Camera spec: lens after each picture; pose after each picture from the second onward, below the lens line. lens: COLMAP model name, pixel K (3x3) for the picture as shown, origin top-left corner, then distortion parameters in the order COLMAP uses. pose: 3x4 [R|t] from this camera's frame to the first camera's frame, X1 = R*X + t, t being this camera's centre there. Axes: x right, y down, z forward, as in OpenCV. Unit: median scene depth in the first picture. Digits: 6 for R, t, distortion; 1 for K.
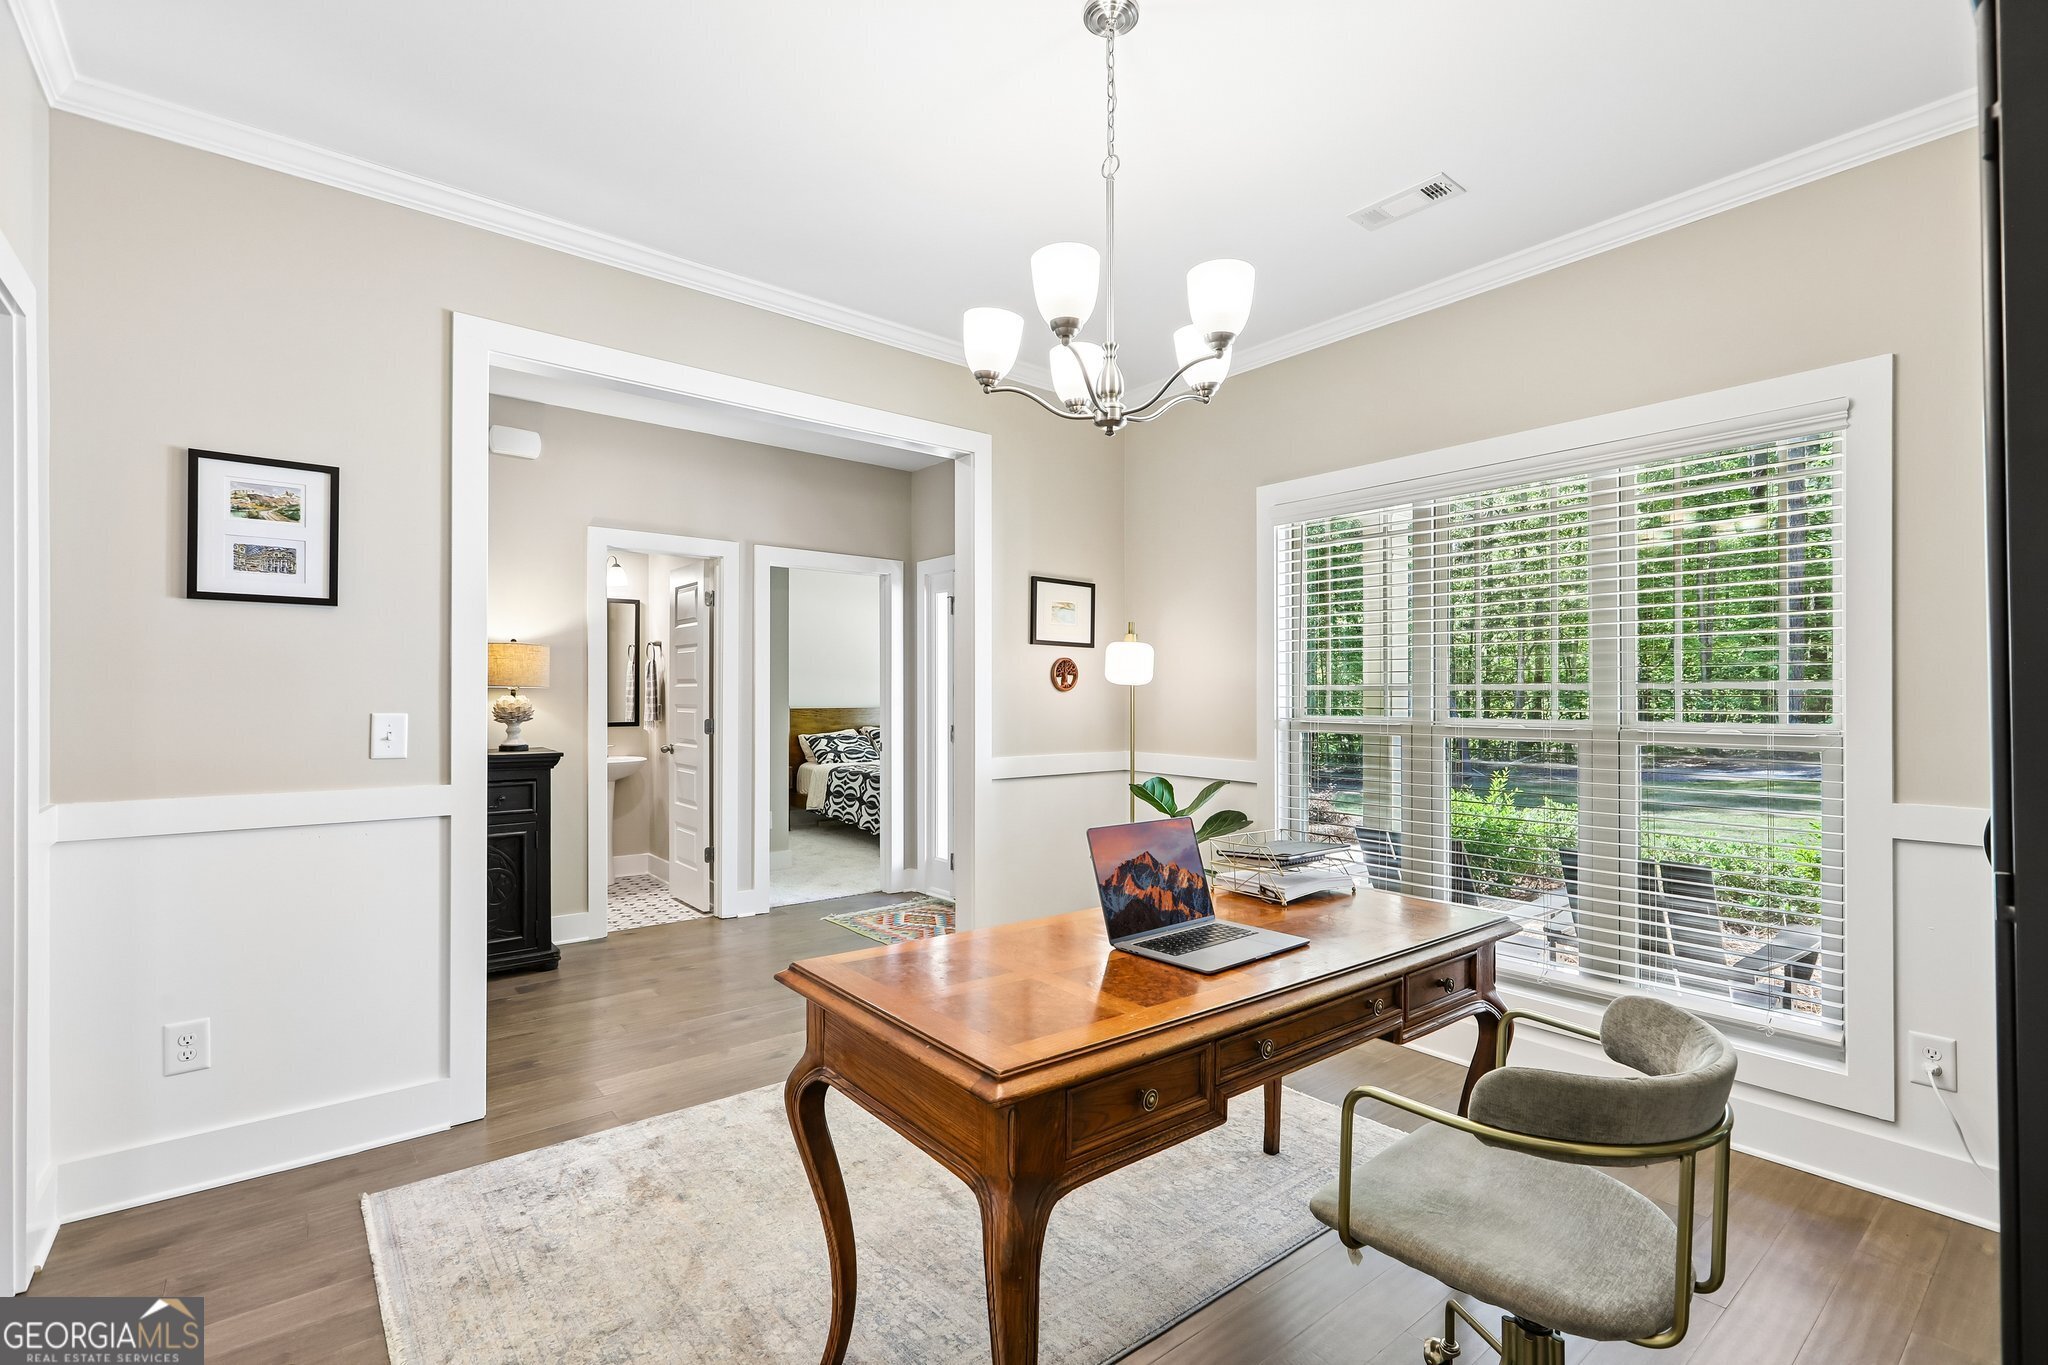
lens RADIAL K [[911.4, 0, 1014.0], [0, 911.4, 696.9], [0, 0, 1]] dist [0.000981, 0.001846]
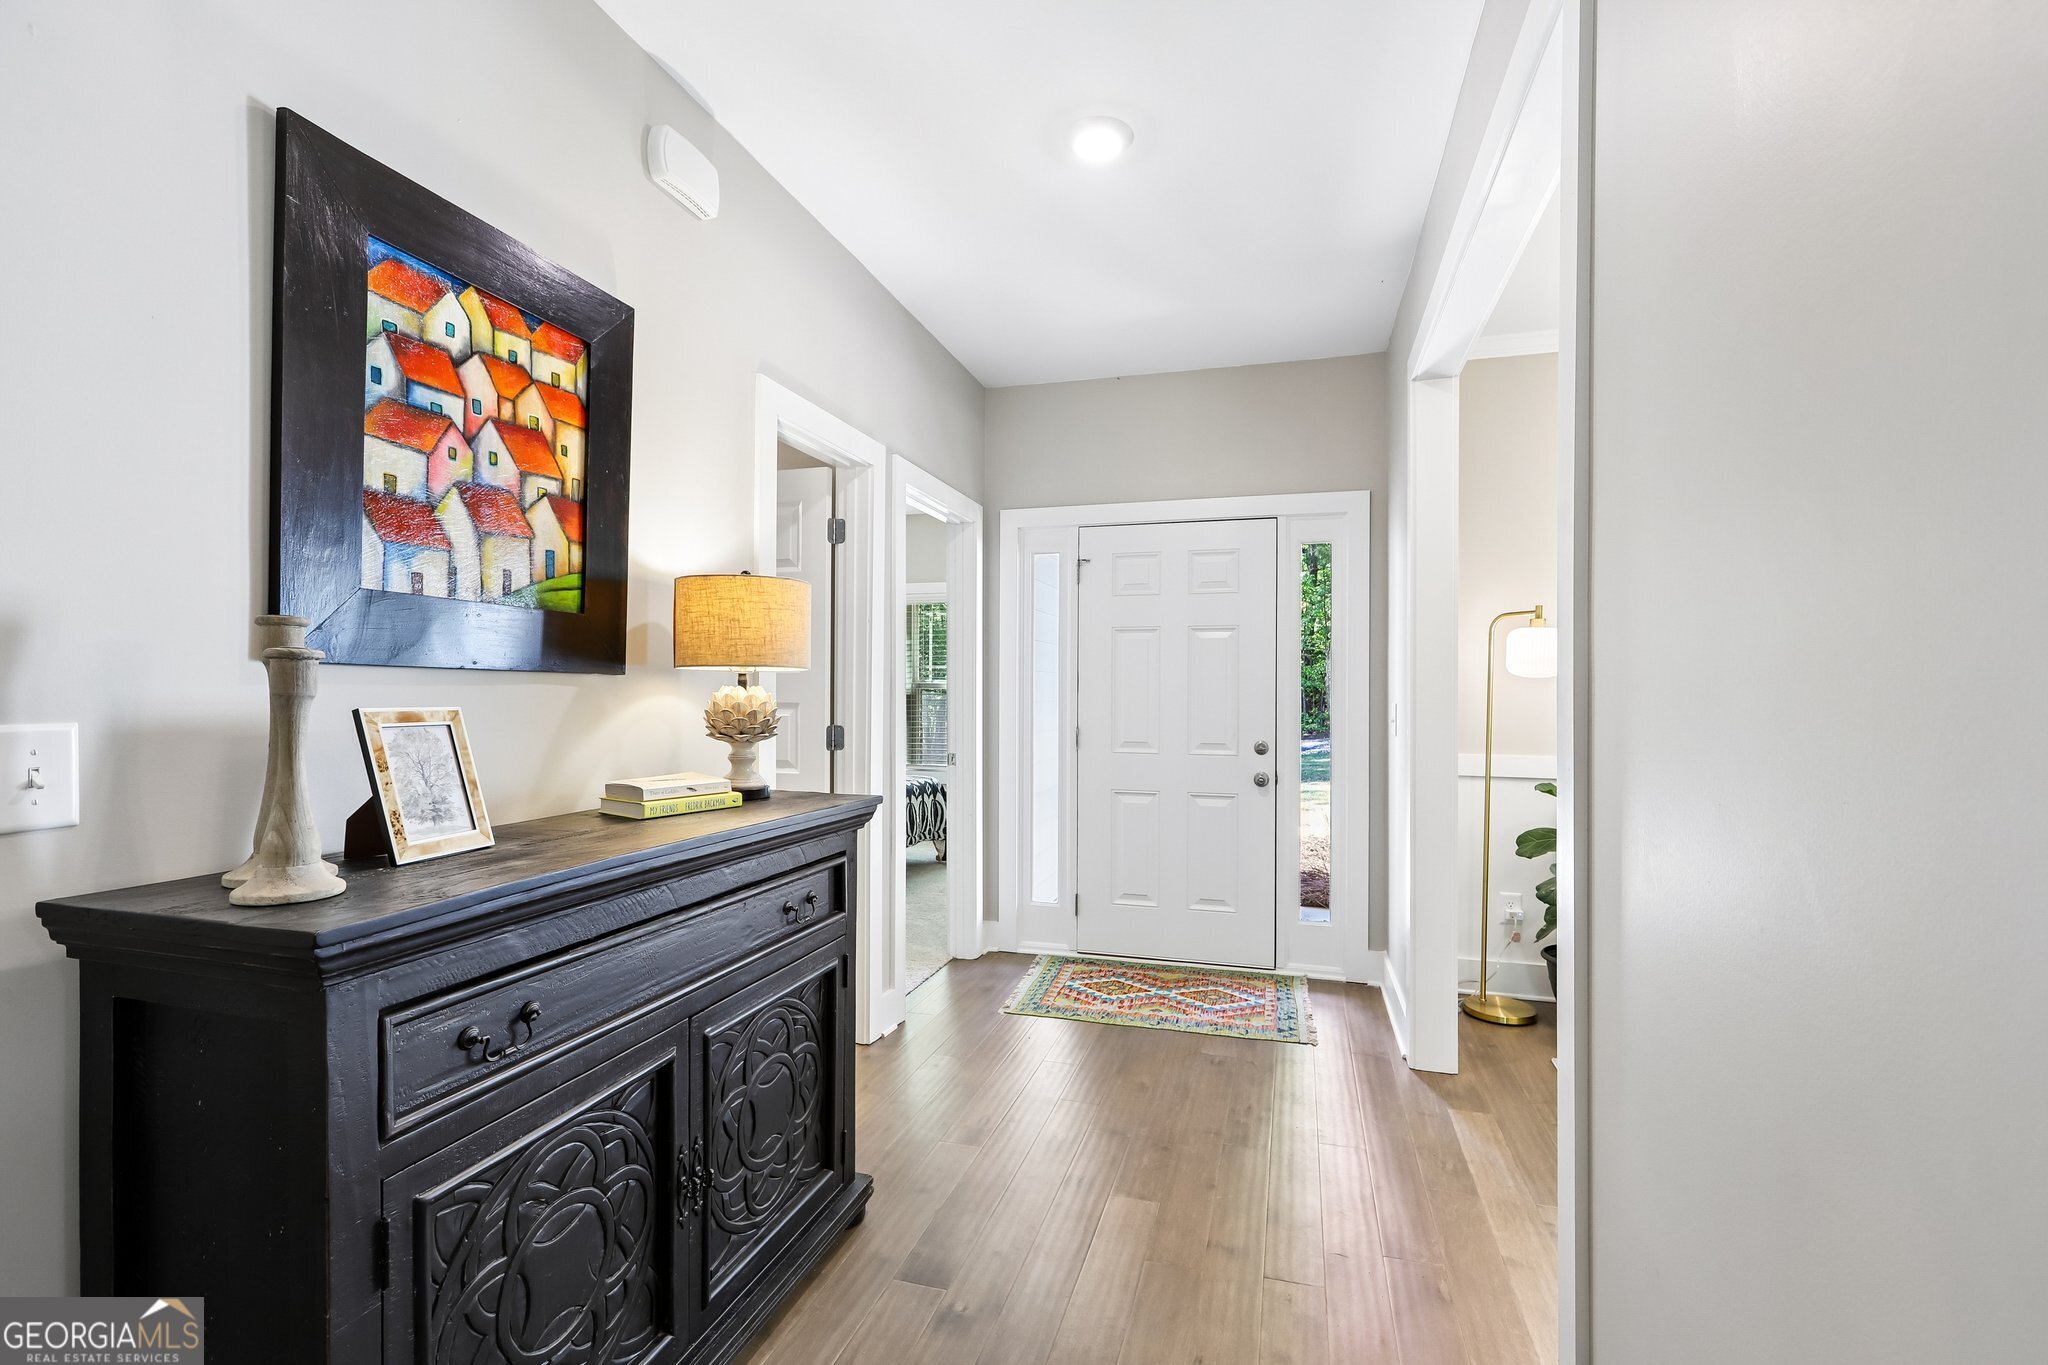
lens RADIAL K [[911.4, 0, 1018.1], [0, 911.4, 686.4], [0, 0, 1]] dist [0.000981, 0.001846]
pose [[0.818876, 0.005033, 0.573948, -0.366543], [-0.003956, 0.999987, -0.003125, -0.000135], [-0.573956, 0.000288, 0.818886, 0.264920]]
